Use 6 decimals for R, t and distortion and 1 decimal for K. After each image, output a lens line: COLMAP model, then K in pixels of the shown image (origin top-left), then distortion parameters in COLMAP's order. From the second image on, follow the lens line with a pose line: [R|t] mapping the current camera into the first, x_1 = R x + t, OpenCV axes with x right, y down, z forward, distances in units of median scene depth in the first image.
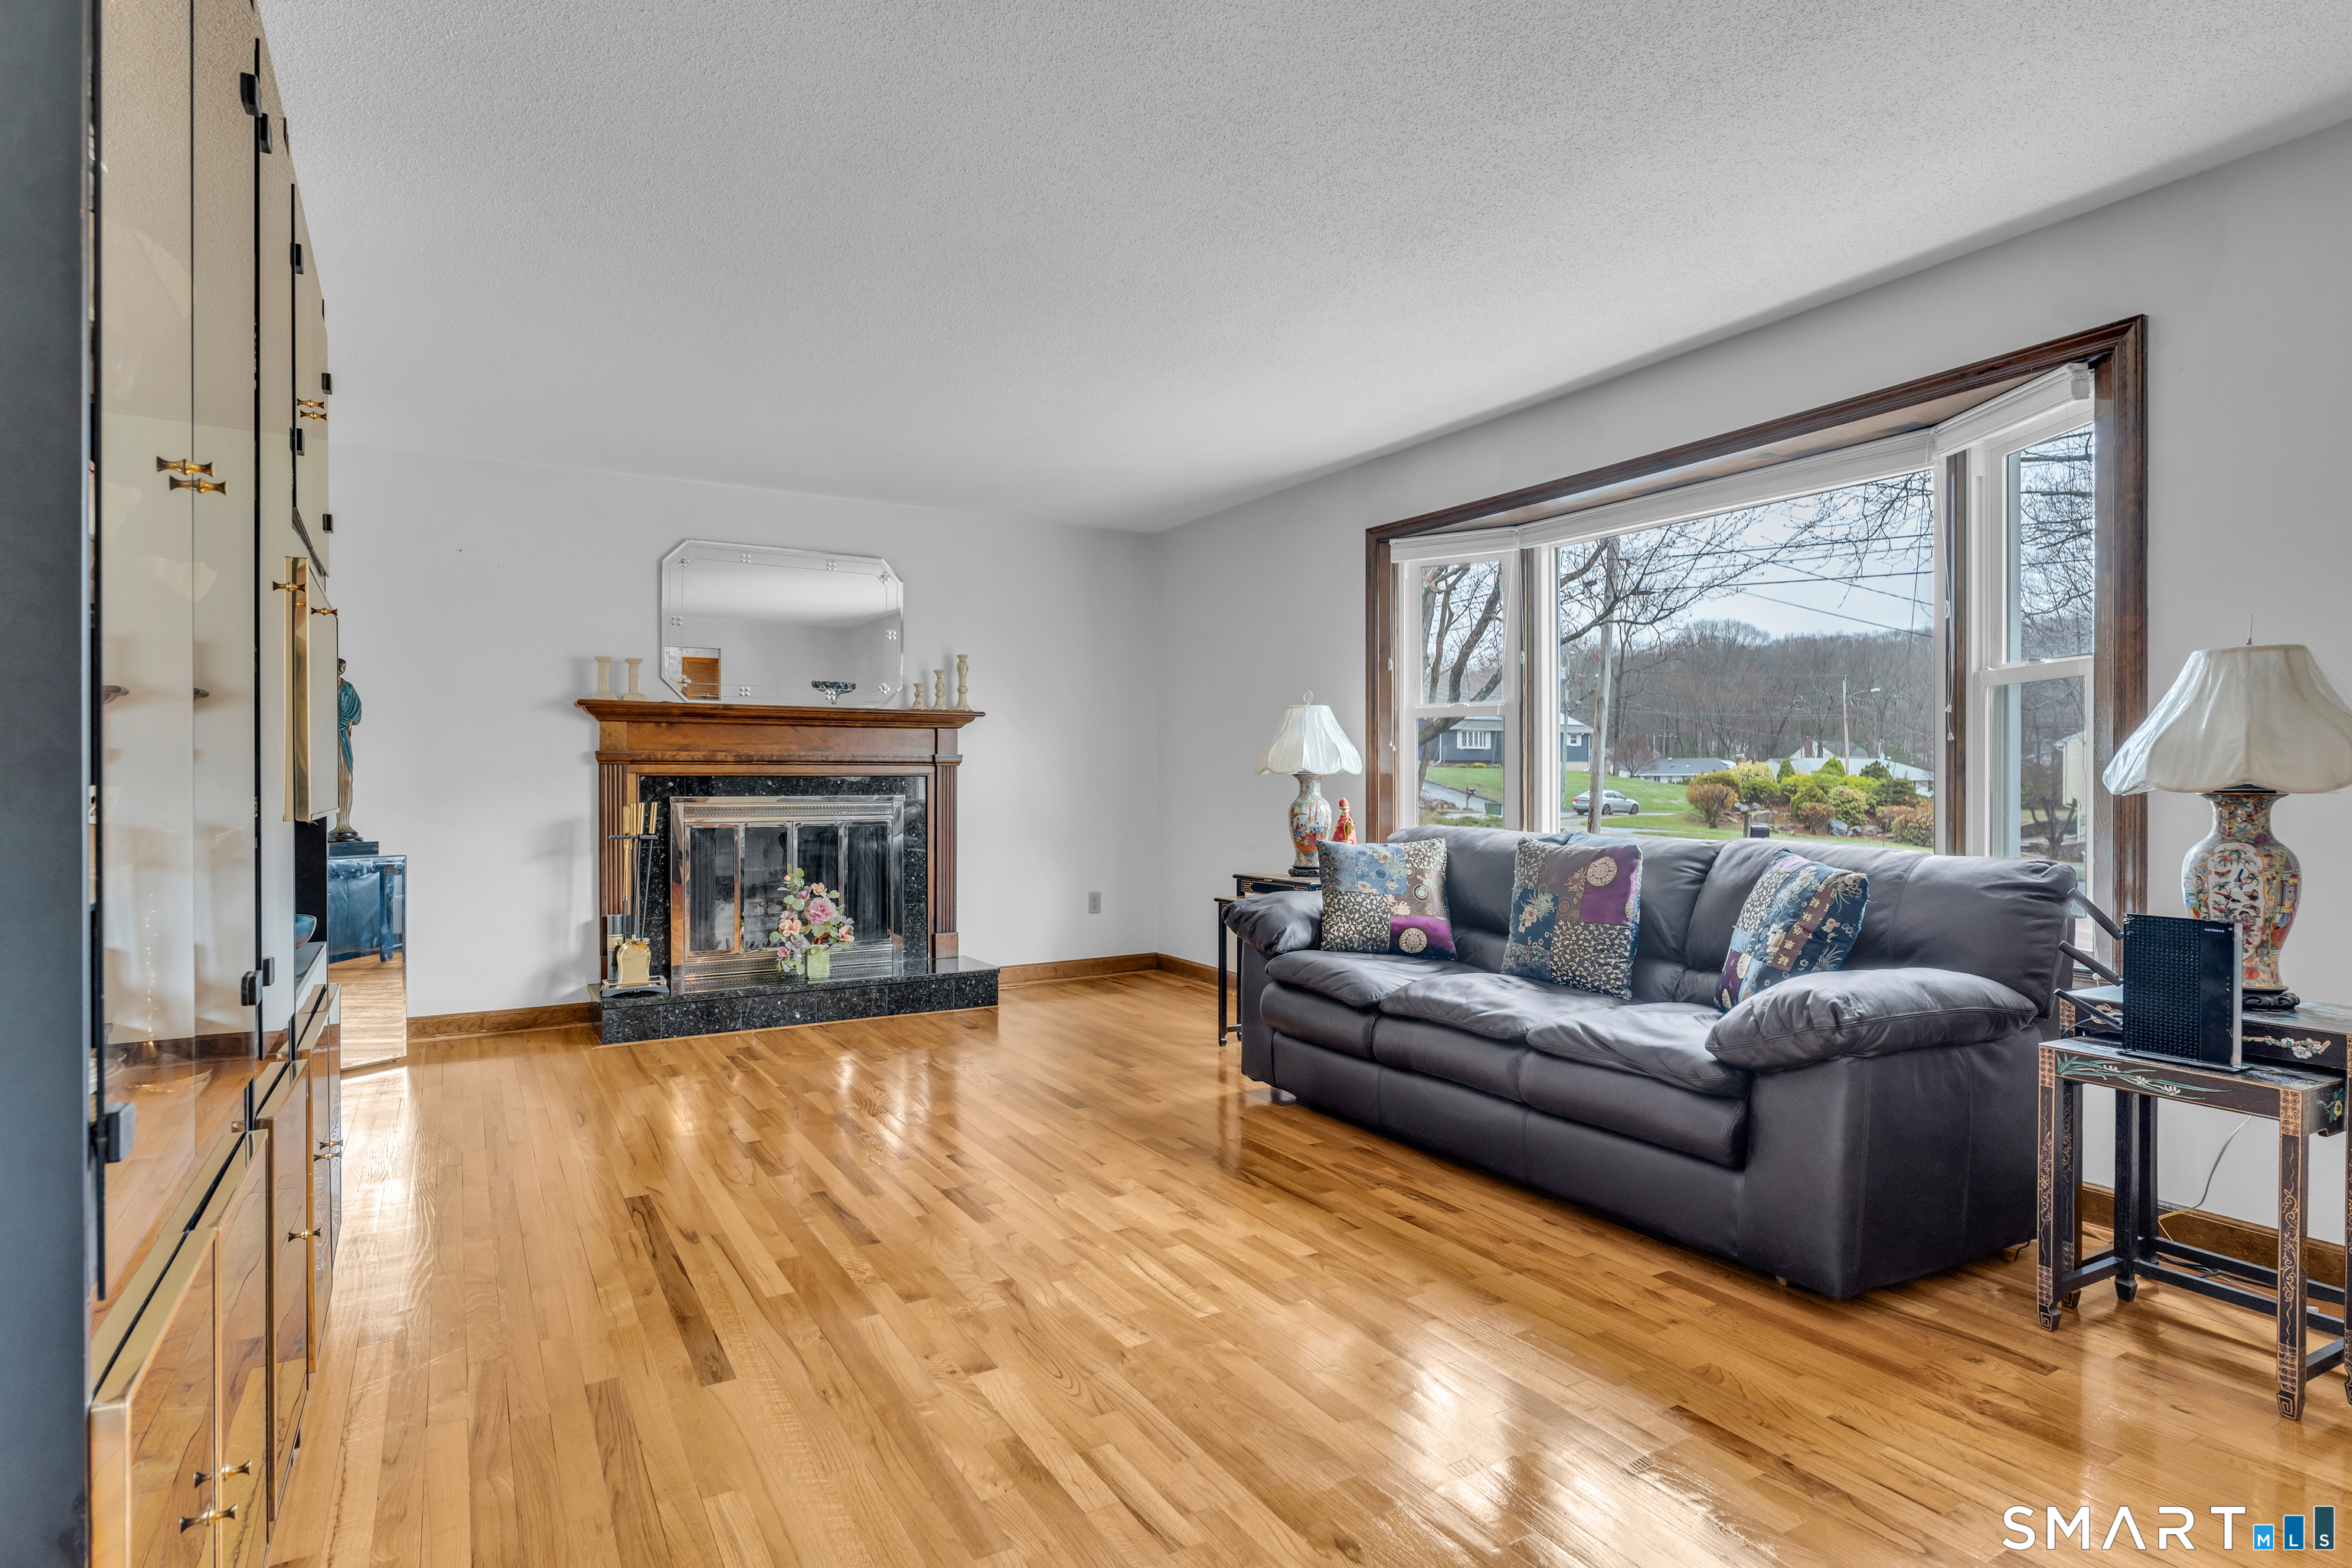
lens RADIAL K [[1253.6, 0, 1169.5], [0, 1253.6, 793.3], [0, 0, 1]] dist [-0.001043, -0.001683]
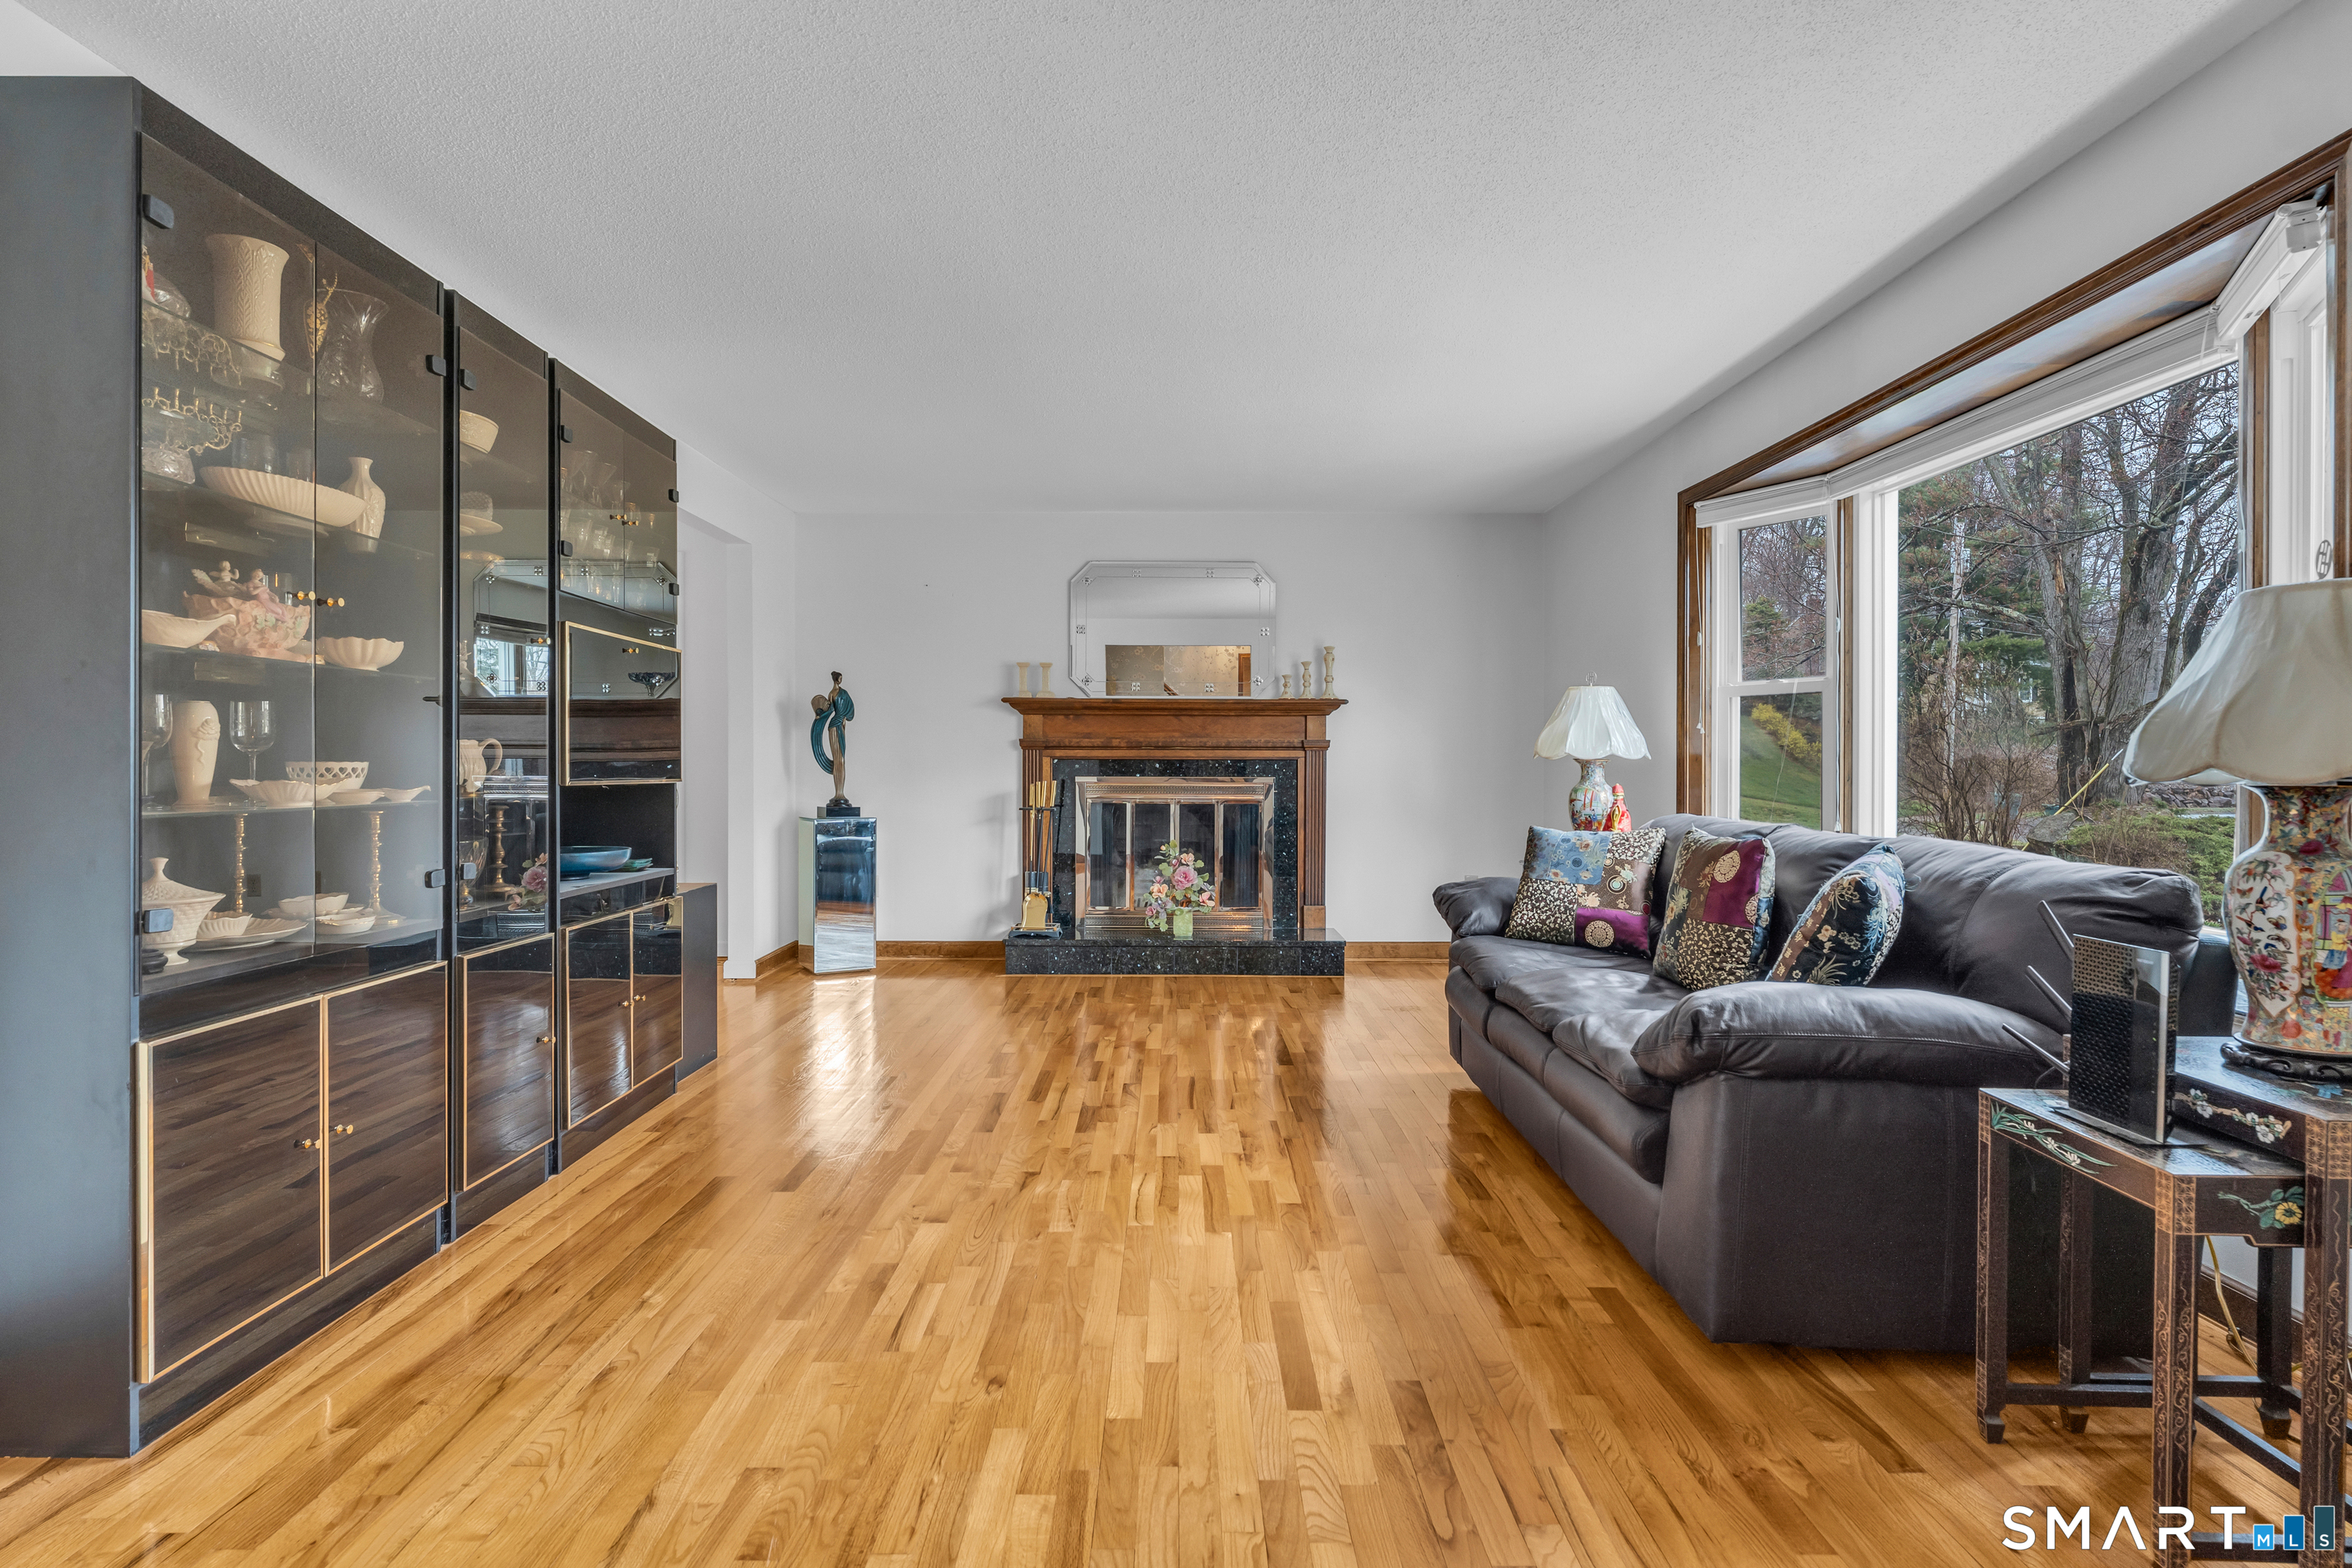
lens RADIAL K [[1253.6, 0, 1147.1], [0, 1253.6, 779.7], [0, 0, 1]] dist [-0.001043, -0.001683]
pose [[0.852748, 0.010827, -0.522211, 0.396140], [-0.010162, 0.999940, 0.004137, 0.000298], [0.522224, 0.001779, 0.852807, 0.010612]]
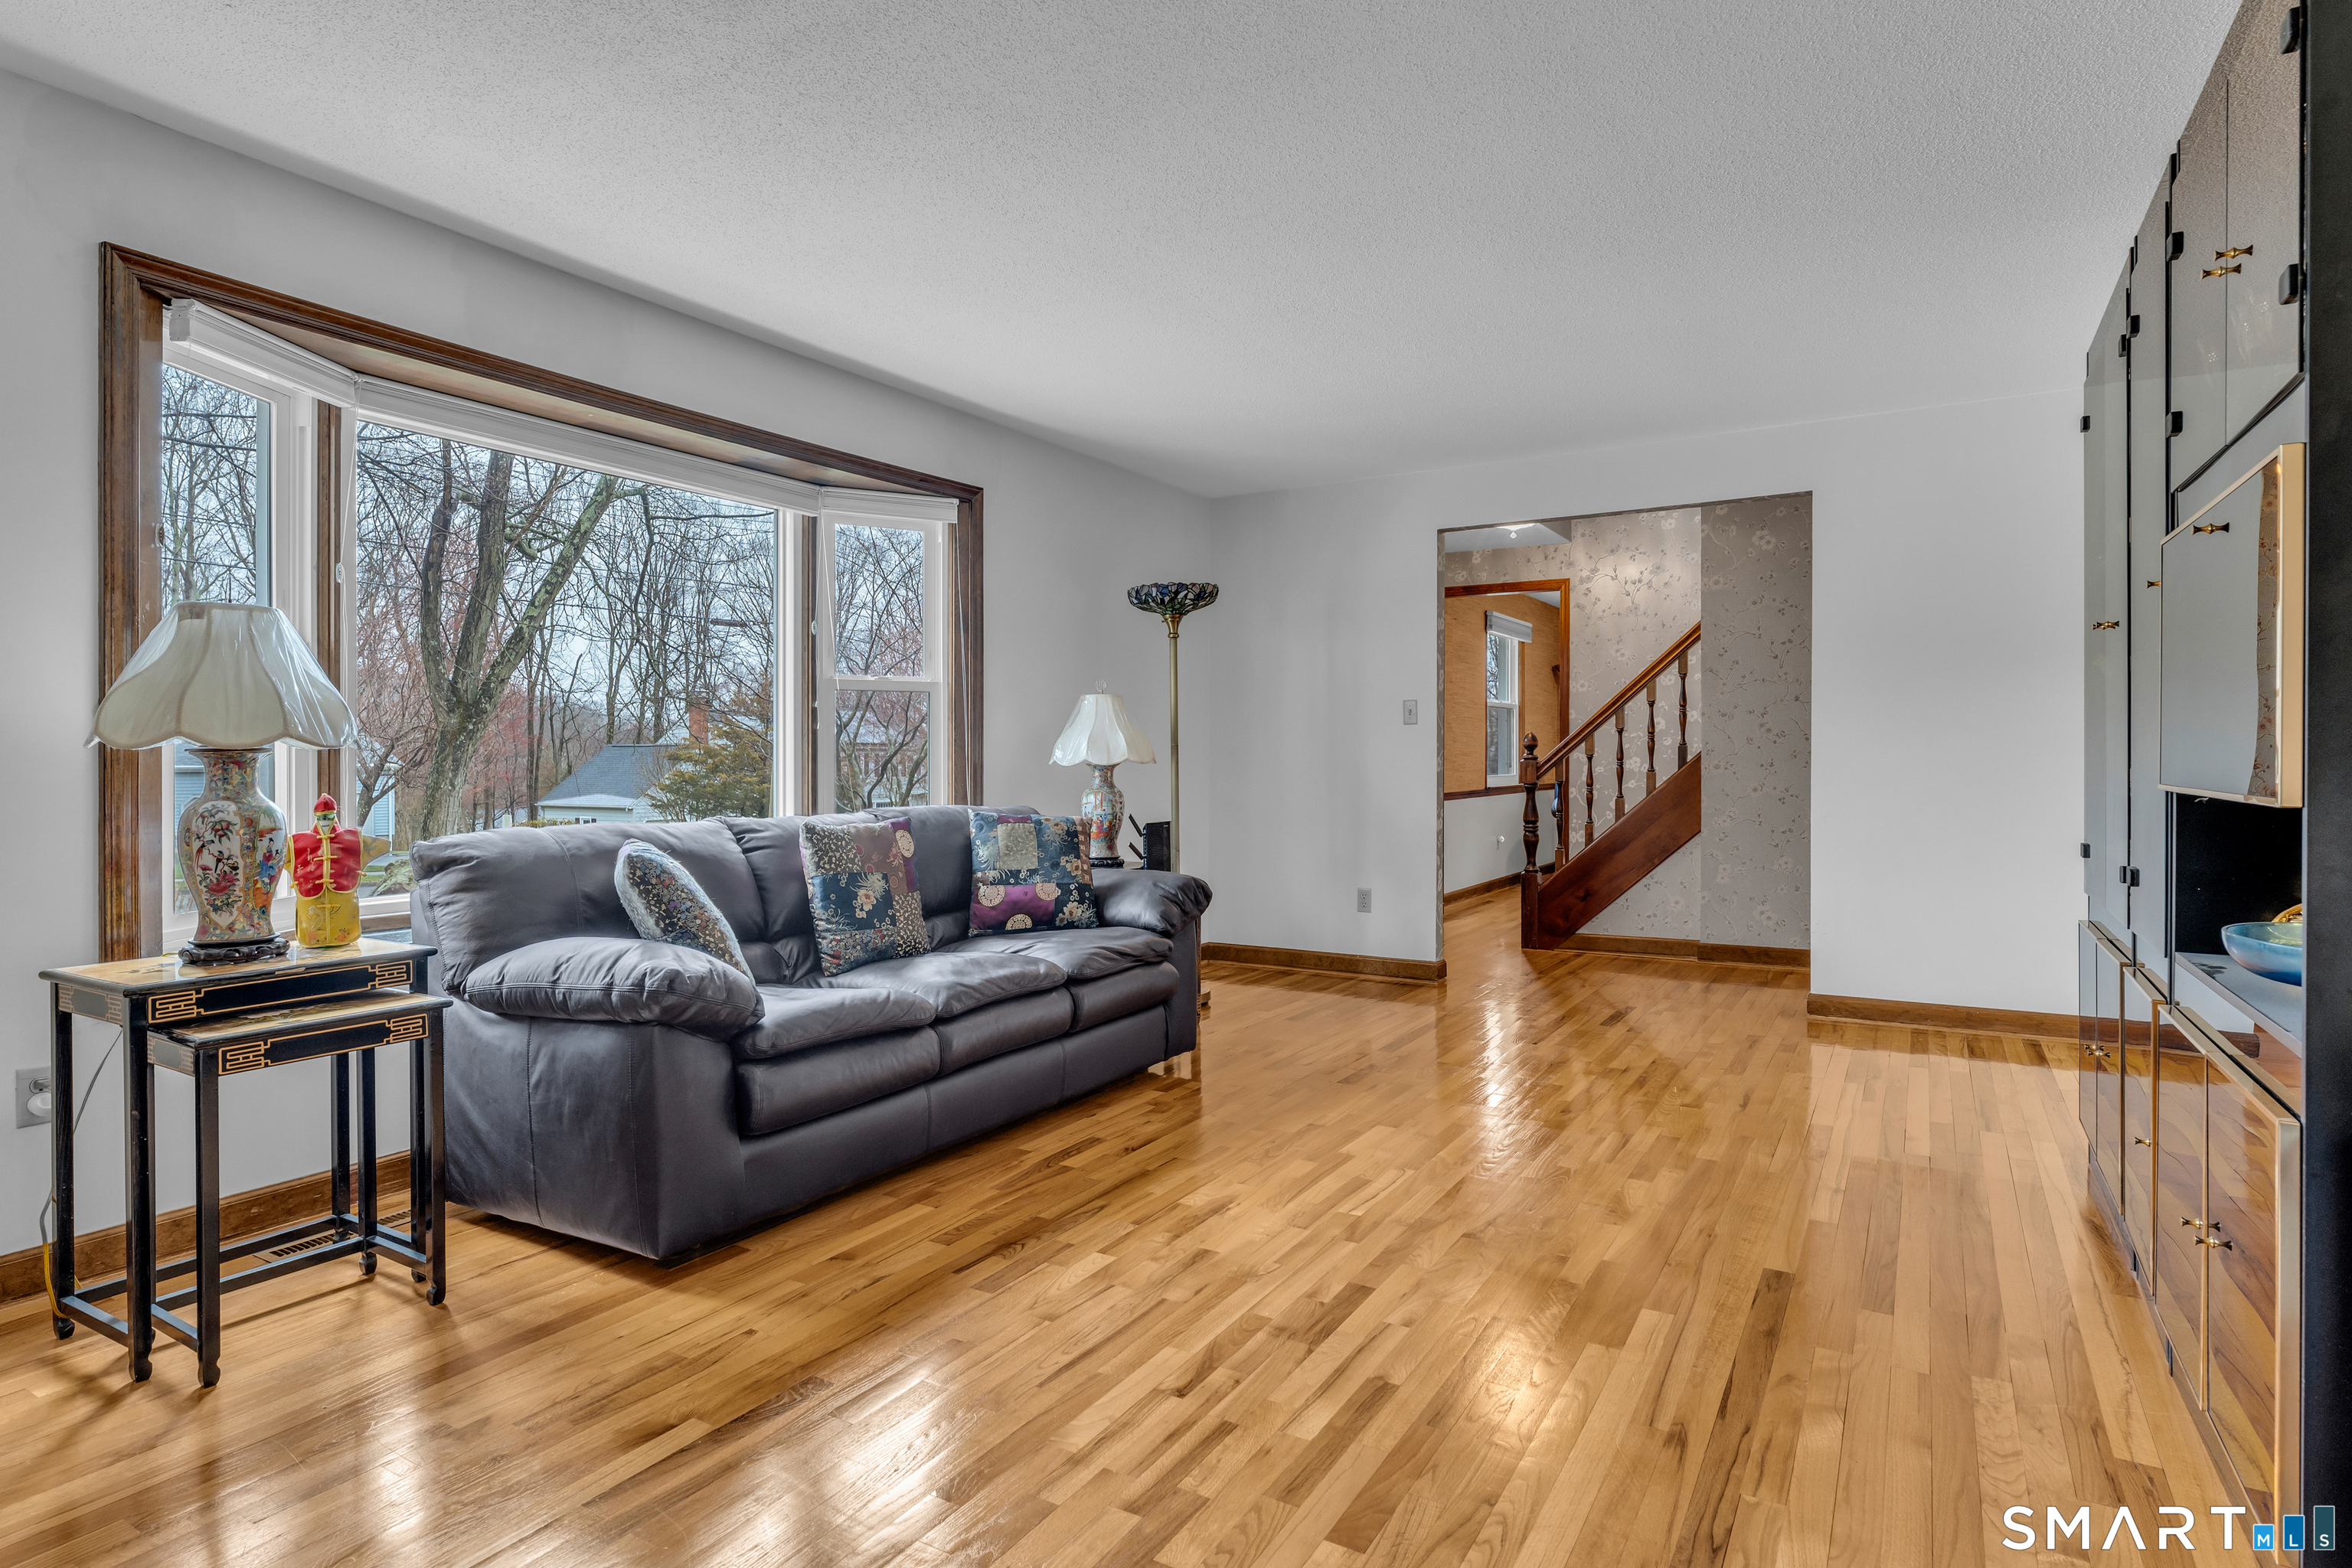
lens RADIAL K [[1253.6, 0, 1208.4], [0, 1253.6, 761.9], [0, 0, 1]] dist [-0.001043, -0.001683]
pose [[-0.507696, 0.002933, 0.861531, -0.605977], [0.018721, 0.999796, 0.007628, -0.008737], [-0.861333, 0.020001, -0.507647, 1.130240]]
